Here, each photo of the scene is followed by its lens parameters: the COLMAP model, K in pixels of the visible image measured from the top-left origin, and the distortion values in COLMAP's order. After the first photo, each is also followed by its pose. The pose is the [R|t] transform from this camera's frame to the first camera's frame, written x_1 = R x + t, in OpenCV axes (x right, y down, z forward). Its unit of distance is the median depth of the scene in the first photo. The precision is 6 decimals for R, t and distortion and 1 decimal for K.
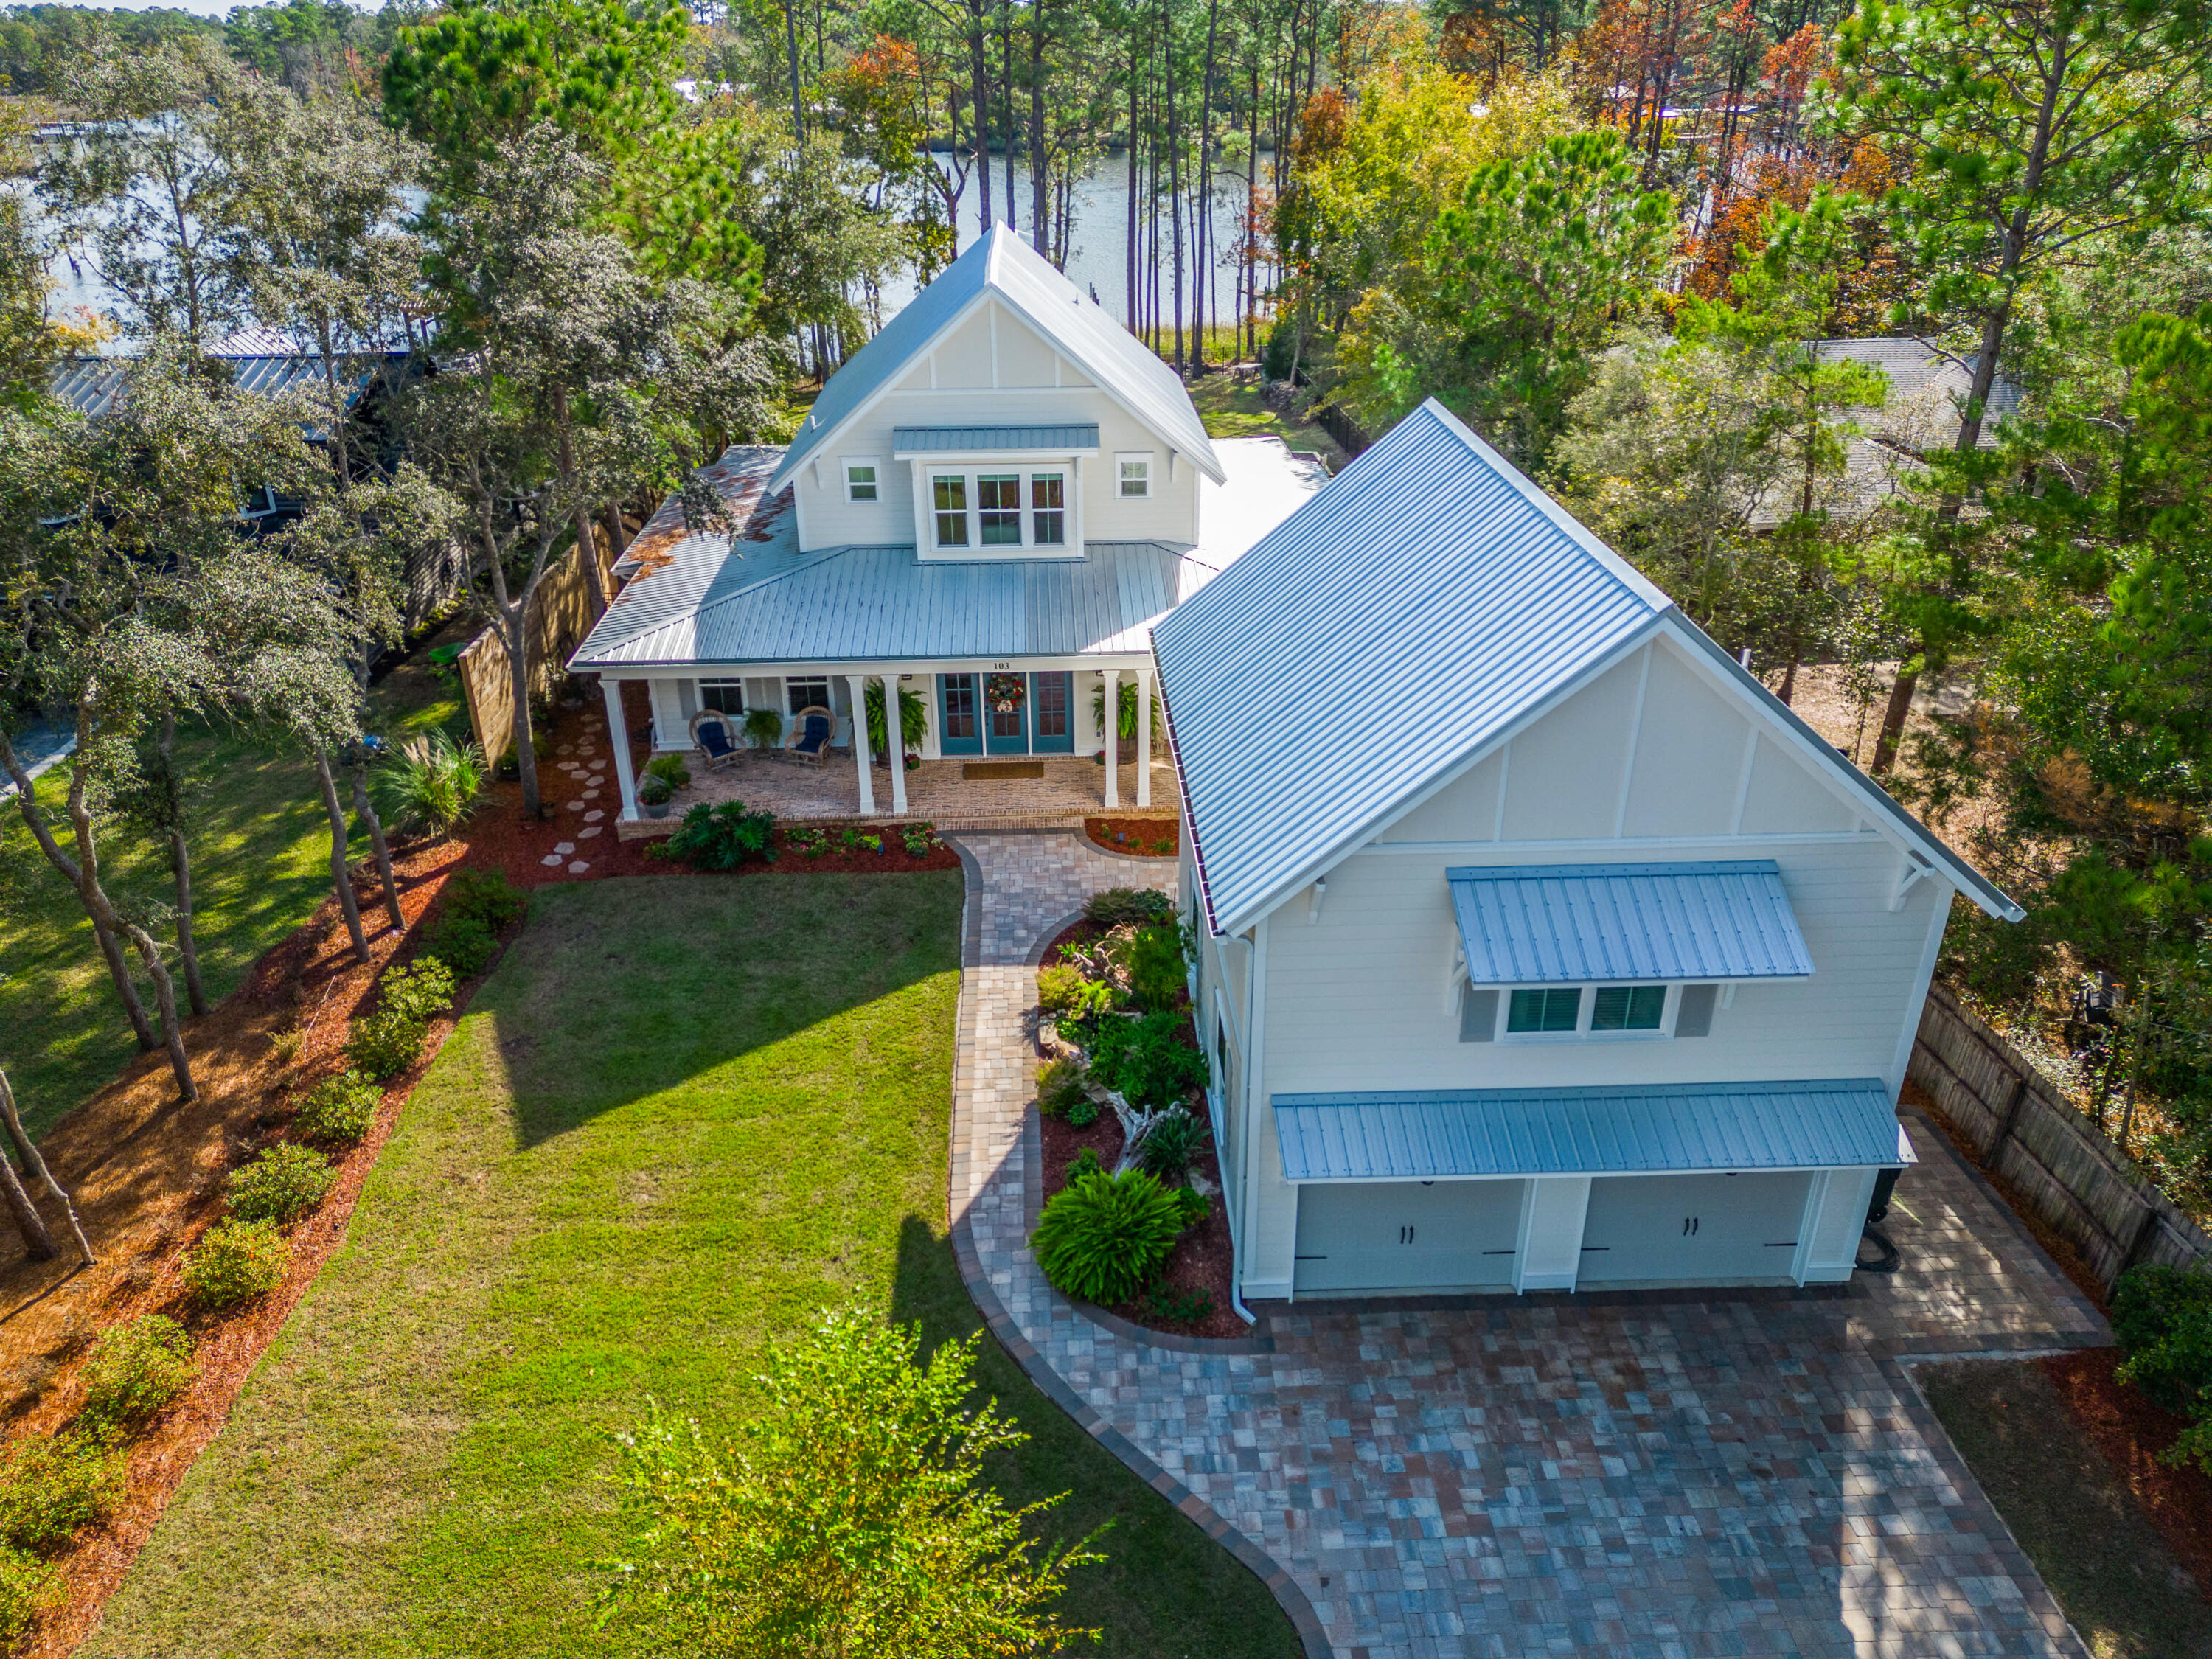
lens RADIAL K [[1574.1, 0, 1106.0], [0, 1574.1, 829.5], [0, 0, 1]] dist [0.083855, -0.071247]
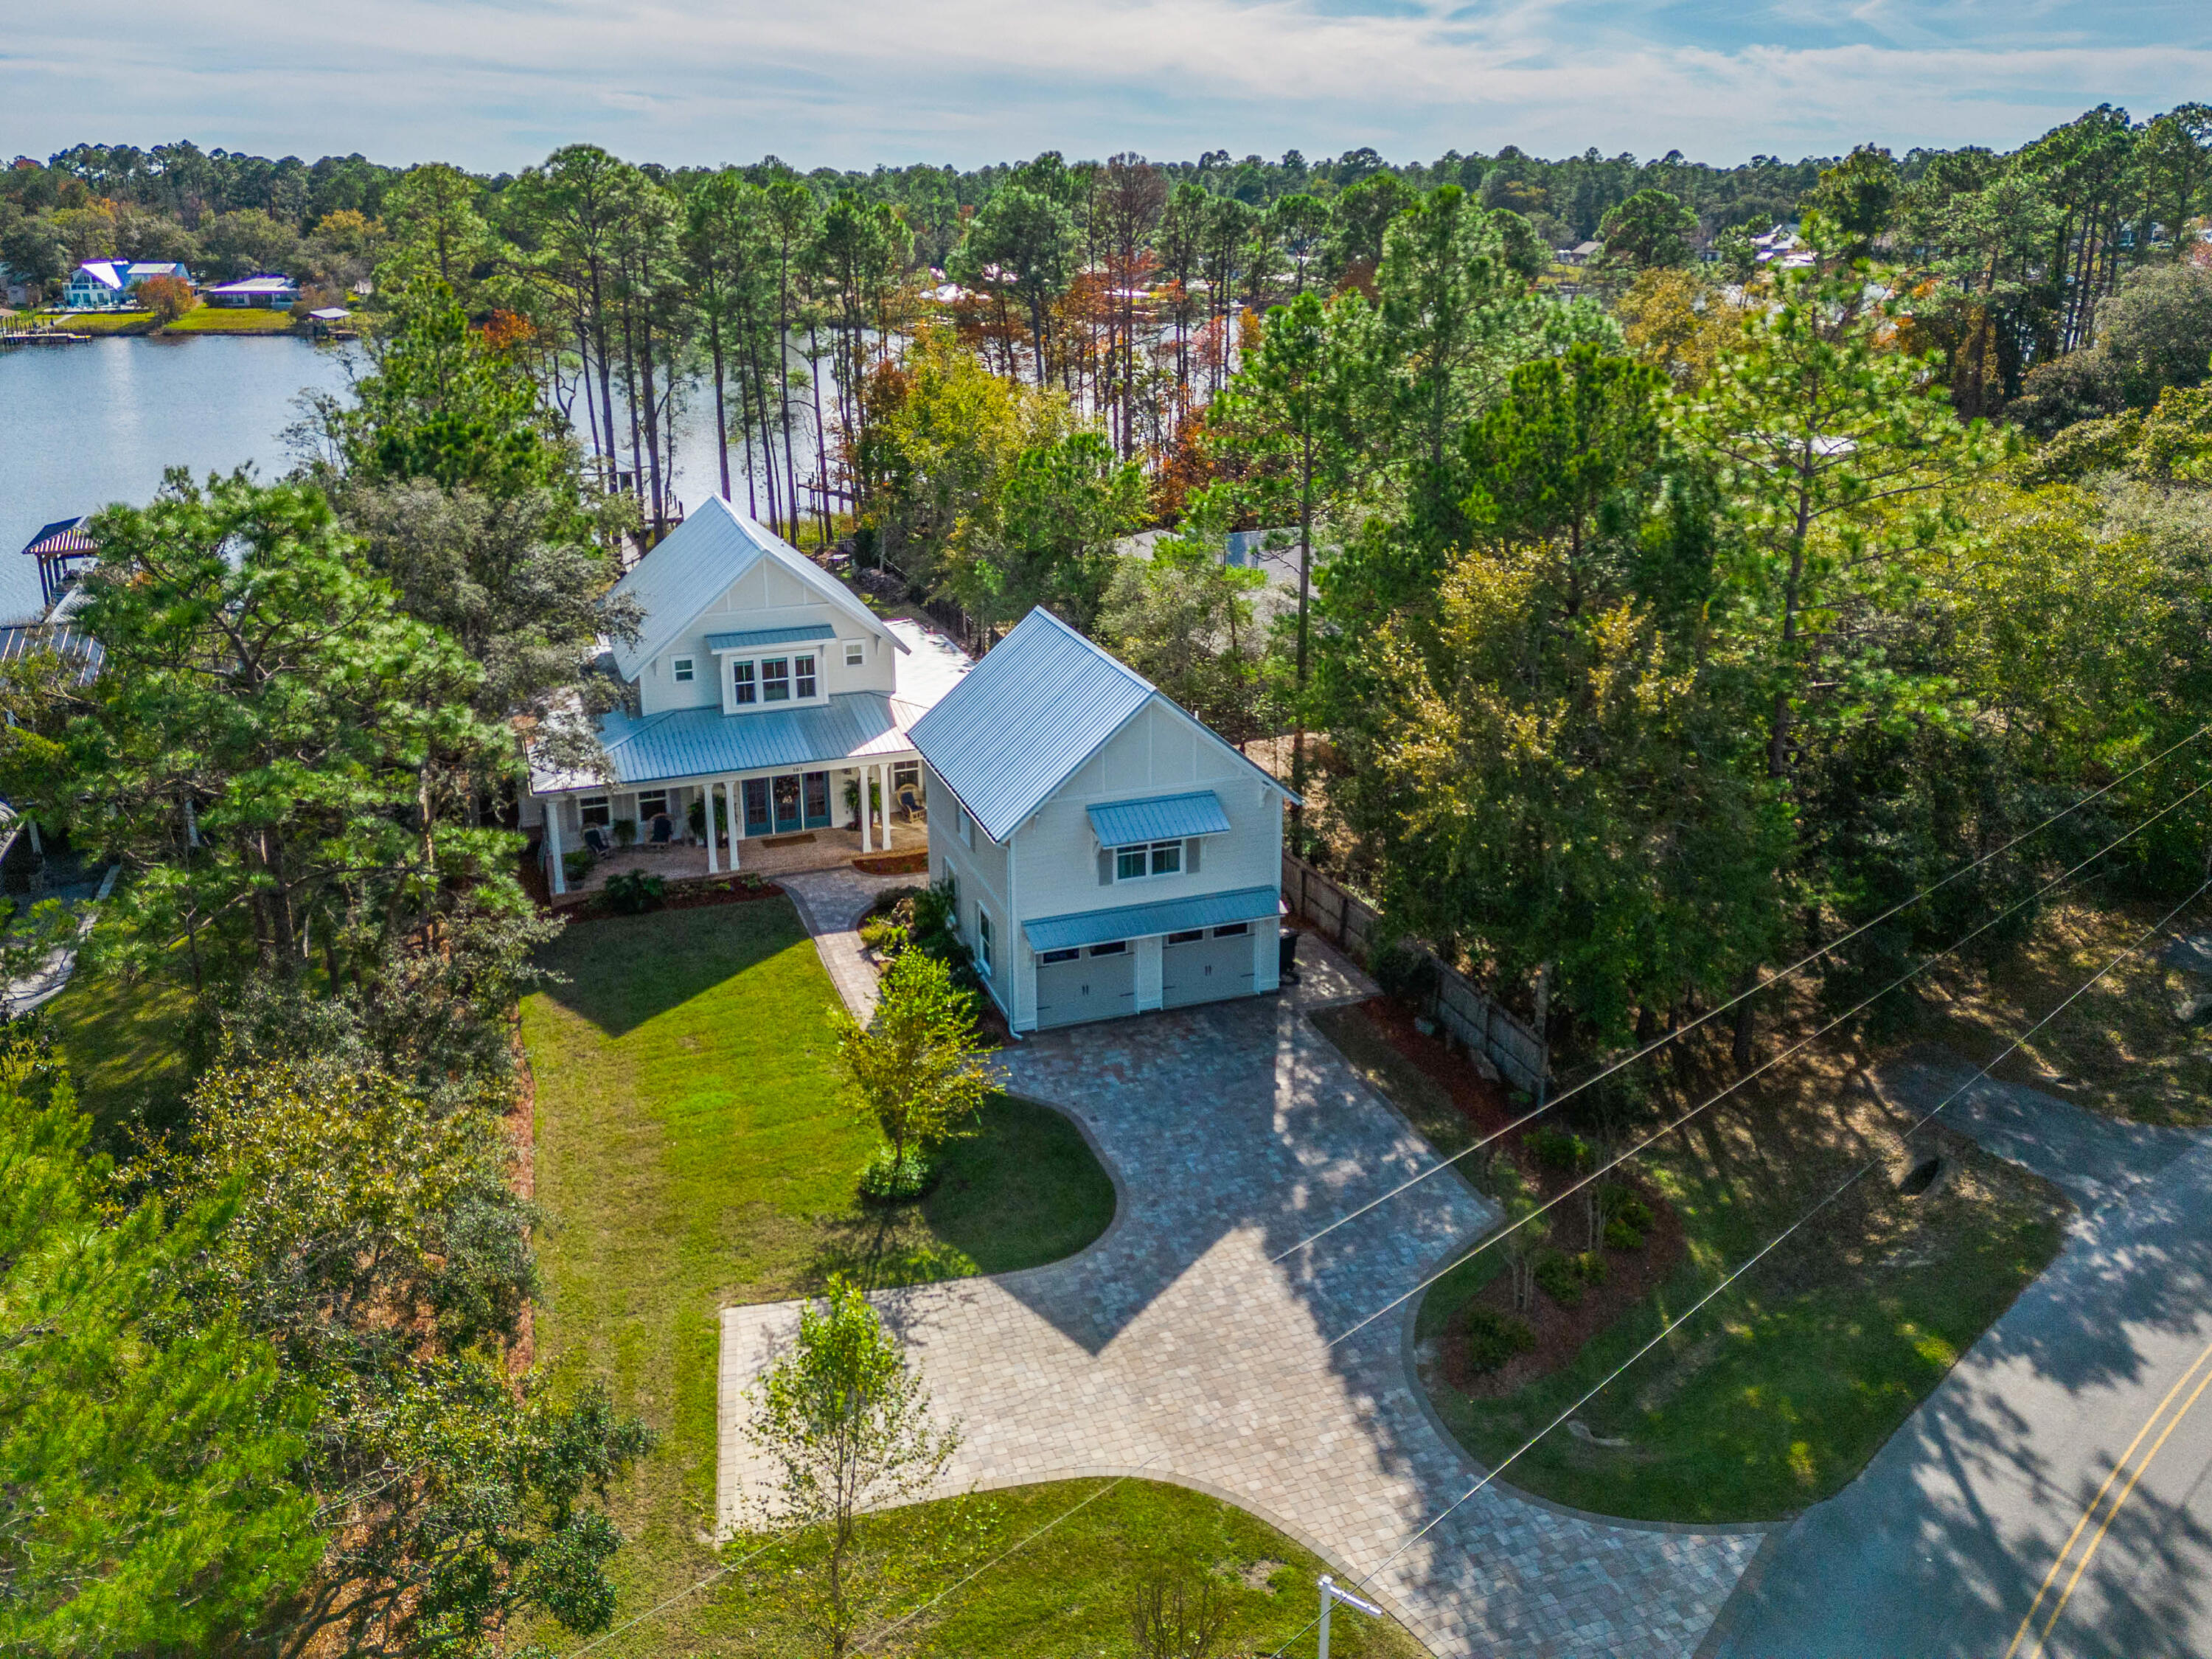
lens RADIAL K [[1780.0, 0, 1104.0], [0, 1780.0, 690.9], [0, 0, 1]] dist [0.097504, -0.115388]
pose [[0.957716, -0.080767, 0.276145, -0.260188], [0.130557, 0.977282, -0.166960, 0.165085], [-0.256387, 0.195953, 0.946503, -0.848797]]
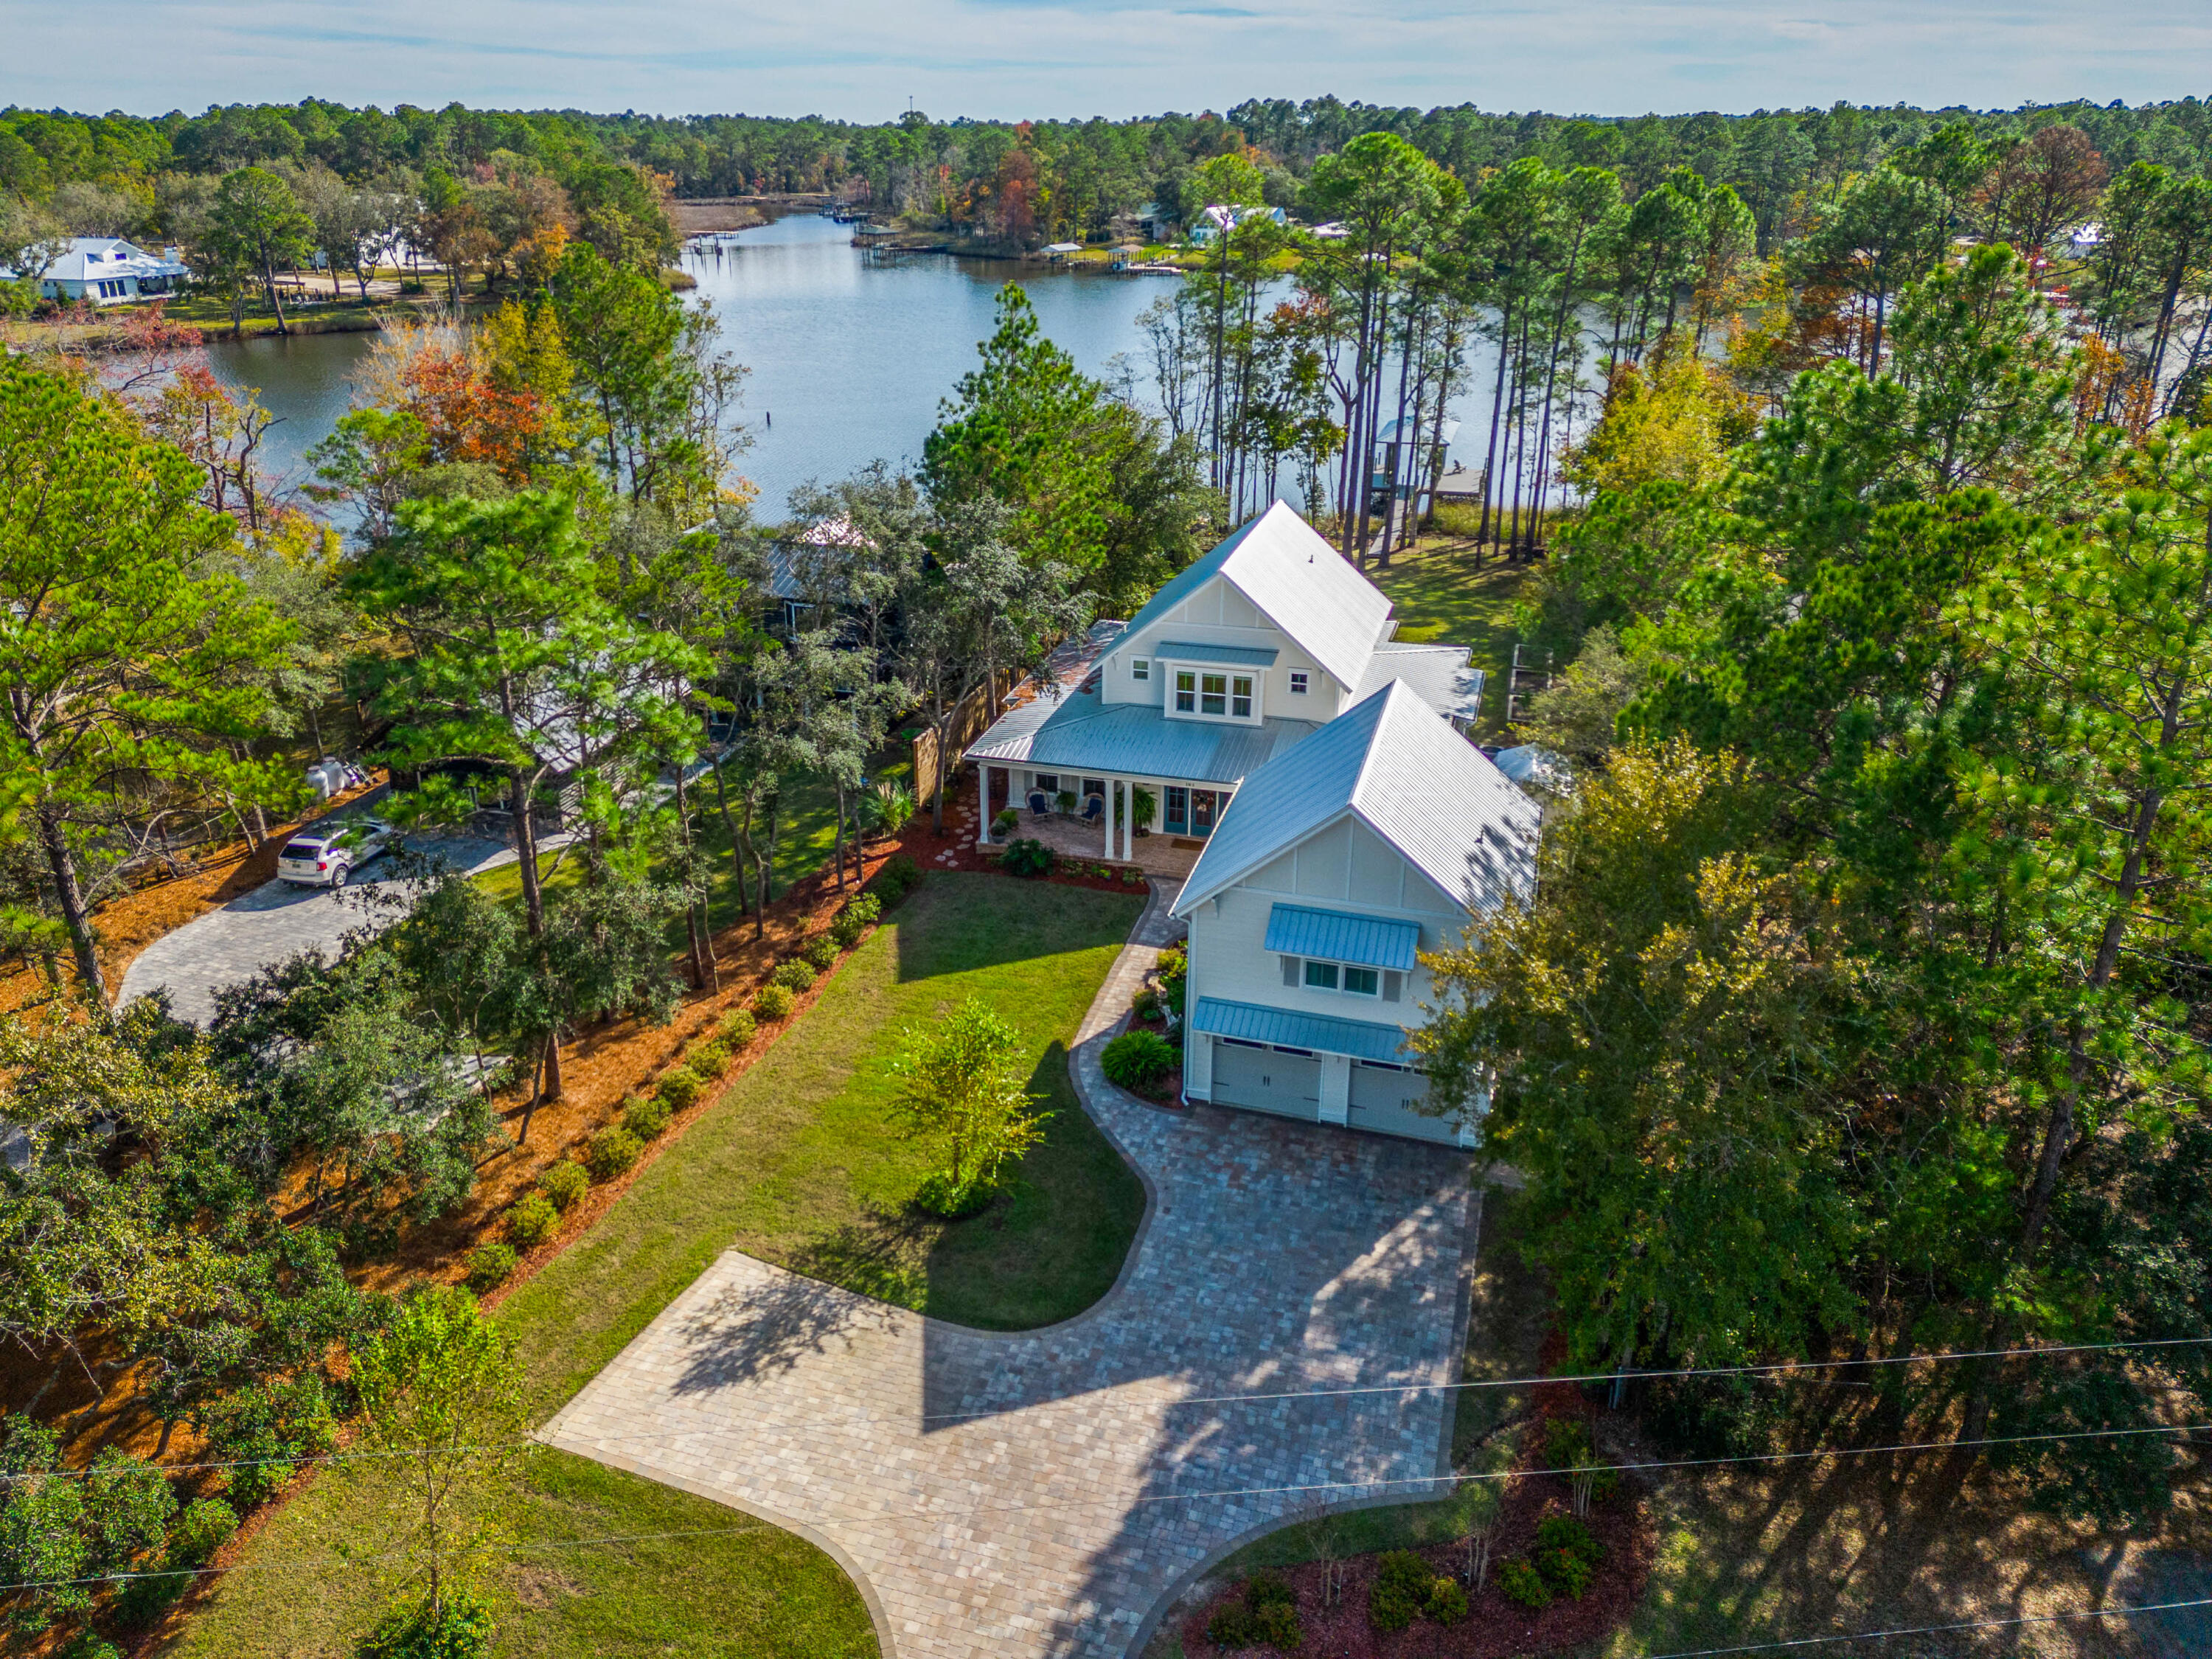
lens RADIAL K [[1615.5, 0, 1022.7], [0, 1615.5, 806.5], [0, 0, 1]] dist [0.049657, -0.034839]
pose [[0.936236, 0.134012, -0.324813, 0.334707], [-0.154710, 0.987205, -0.038629, 0.017590], [0.315480, 0.086417, 0.944989, -0.729907]]
